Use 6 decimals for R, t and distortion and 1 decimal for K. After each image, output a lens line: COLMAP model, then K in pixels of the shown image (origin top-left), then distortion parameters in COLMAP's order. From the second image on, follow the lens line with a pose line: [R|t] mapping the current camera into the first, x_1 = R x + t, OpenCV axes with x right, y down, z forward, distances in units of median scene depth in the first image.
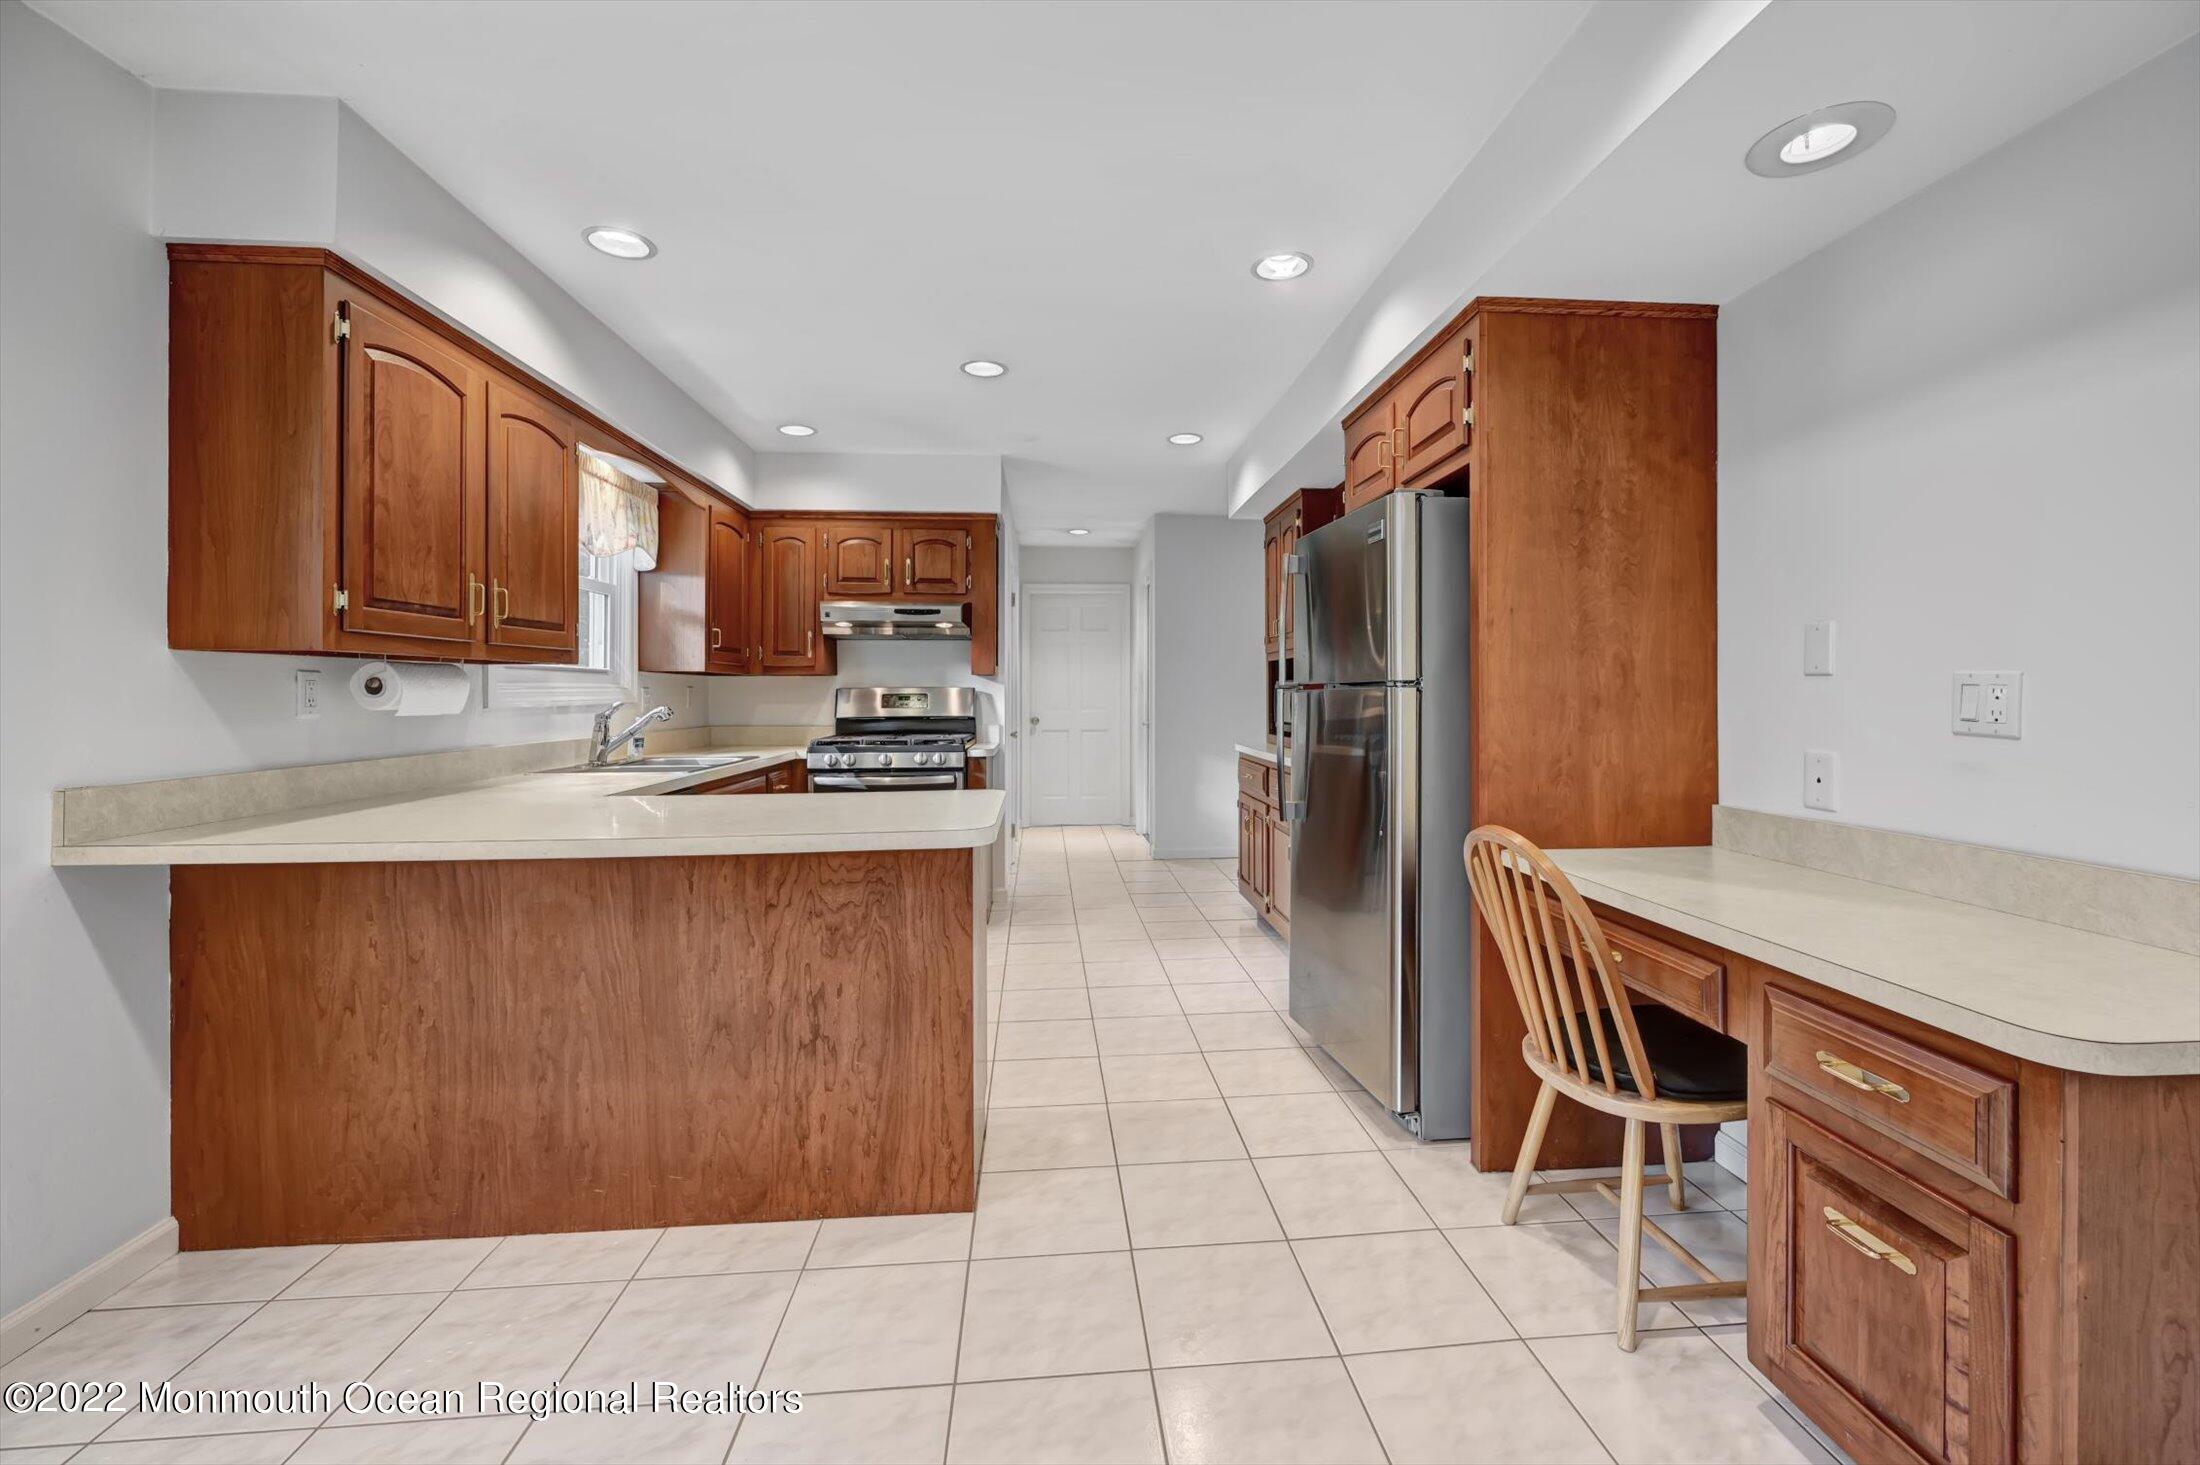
lens RADIAL K [[893.4, 0, 1108.6], [0, 893.4, 693.4], [0, 0, 1]] dist [-0.000825, 0.000134]
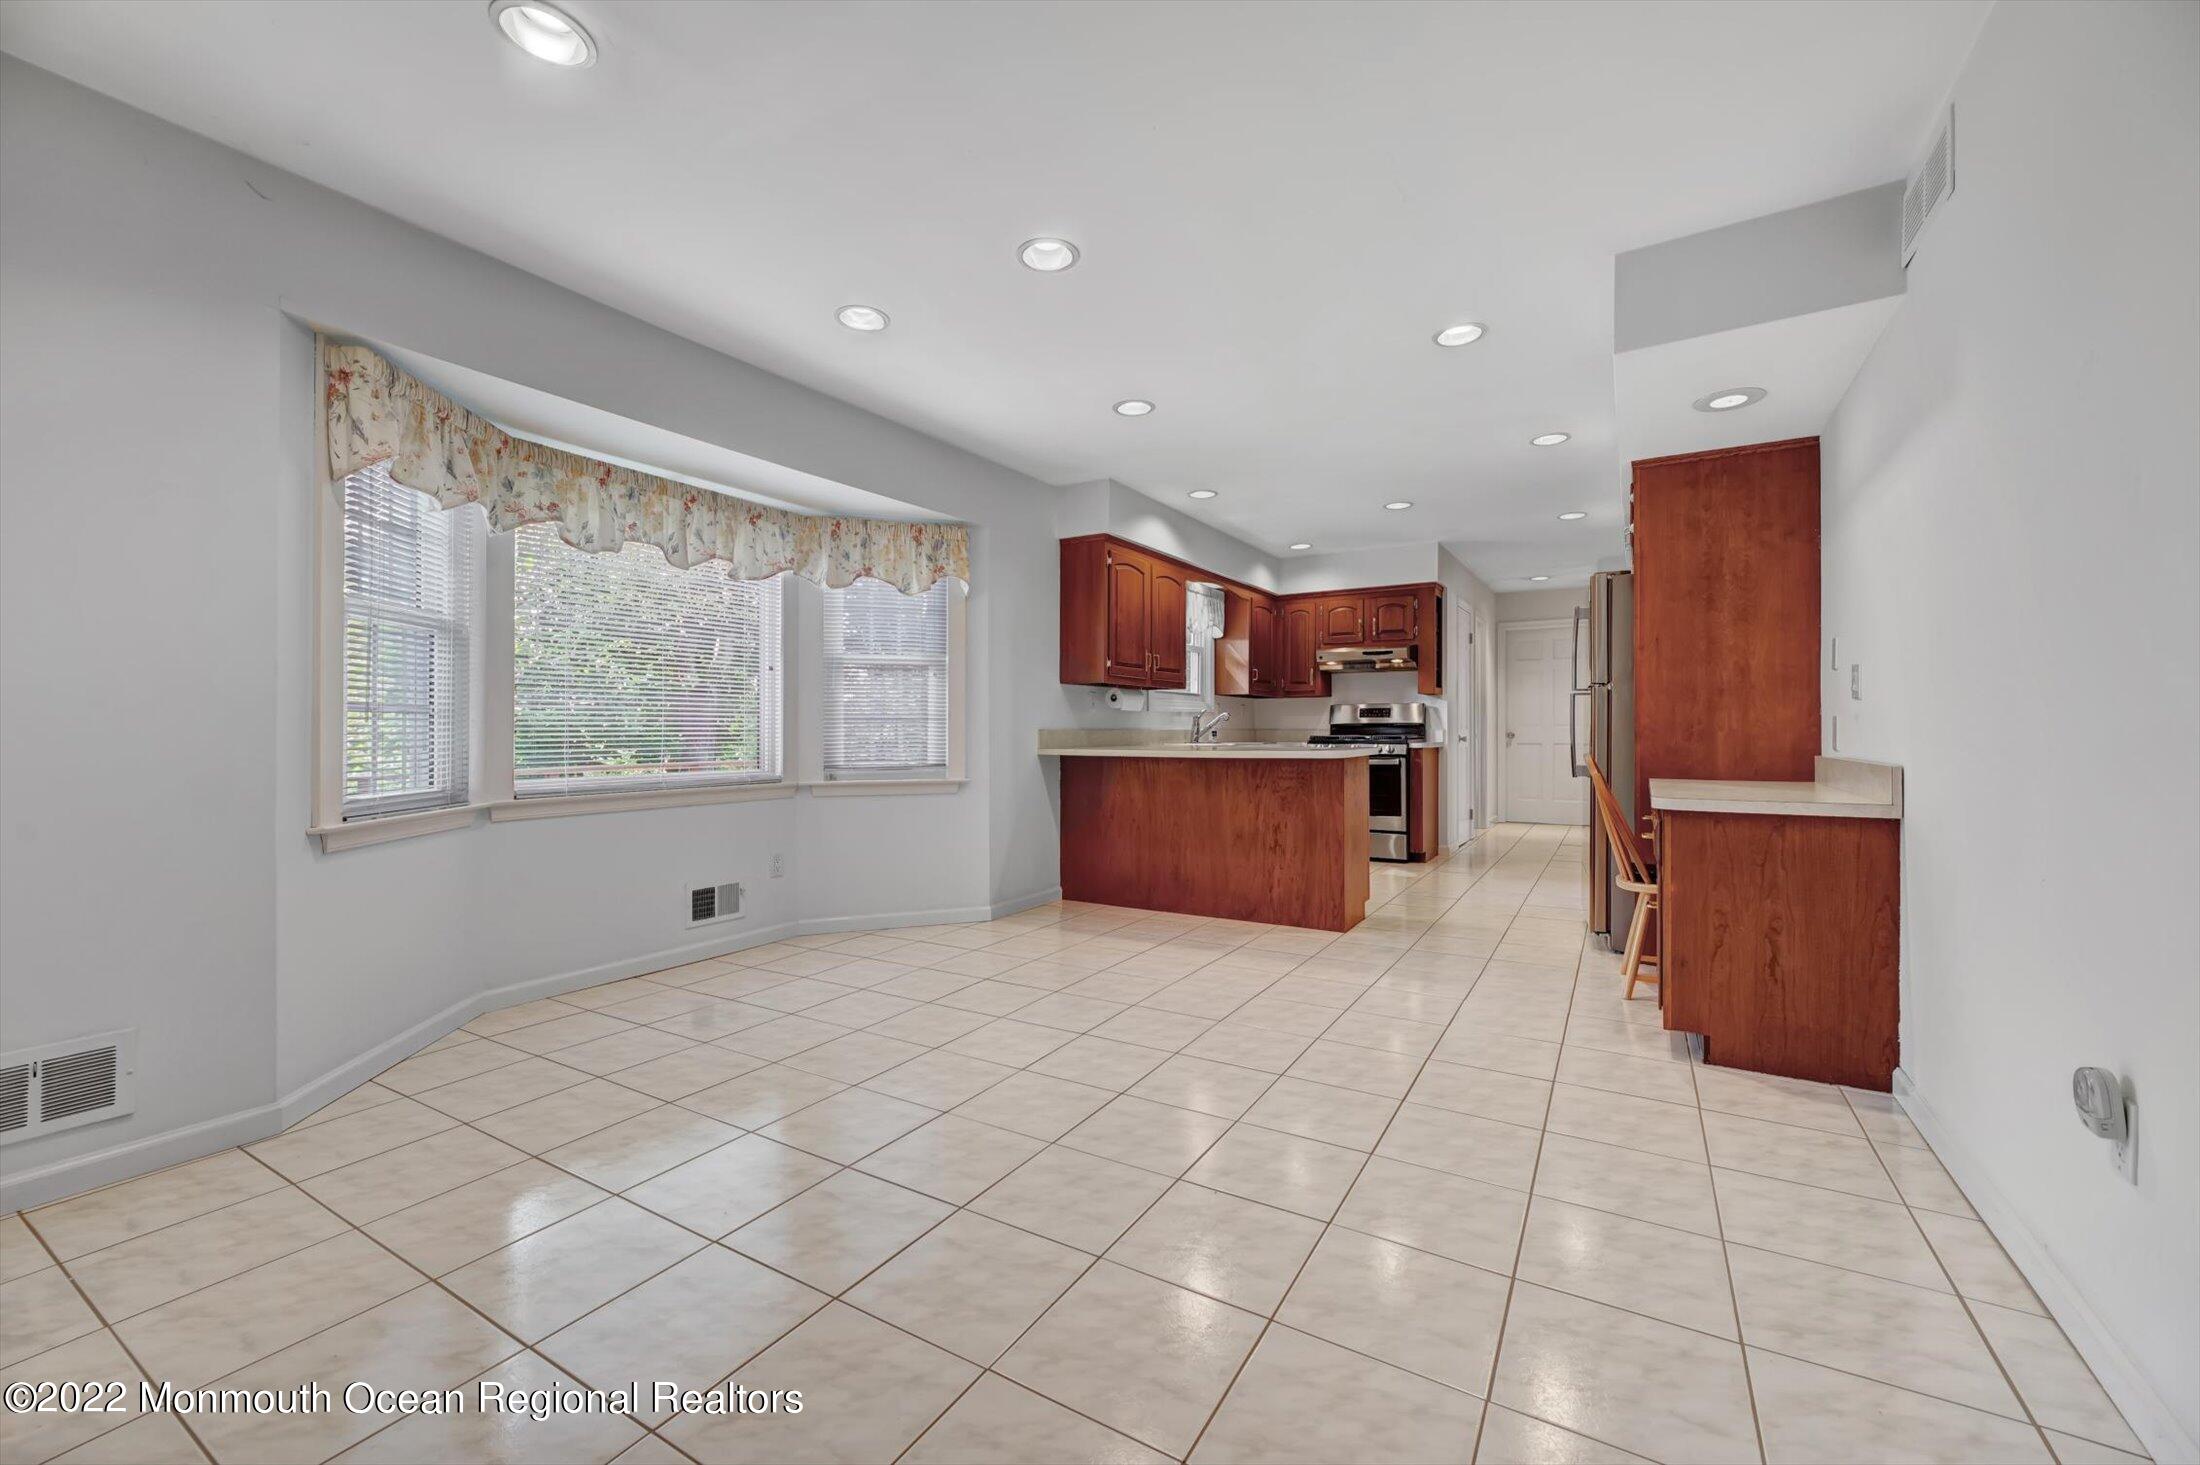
lens RADIAL K [[882.6, 0, 1100.0], [0, 882.6, 732.5], [0, 0, 1]] dist [0.000403, 0.000086]
pose [[0.808701, 0.002201, -0.588216, 0.533513], [-0.001011, 0.999997, 0.002352, 0.075995], [0.588219, -0.001307, 0.808701, -0.917360]]
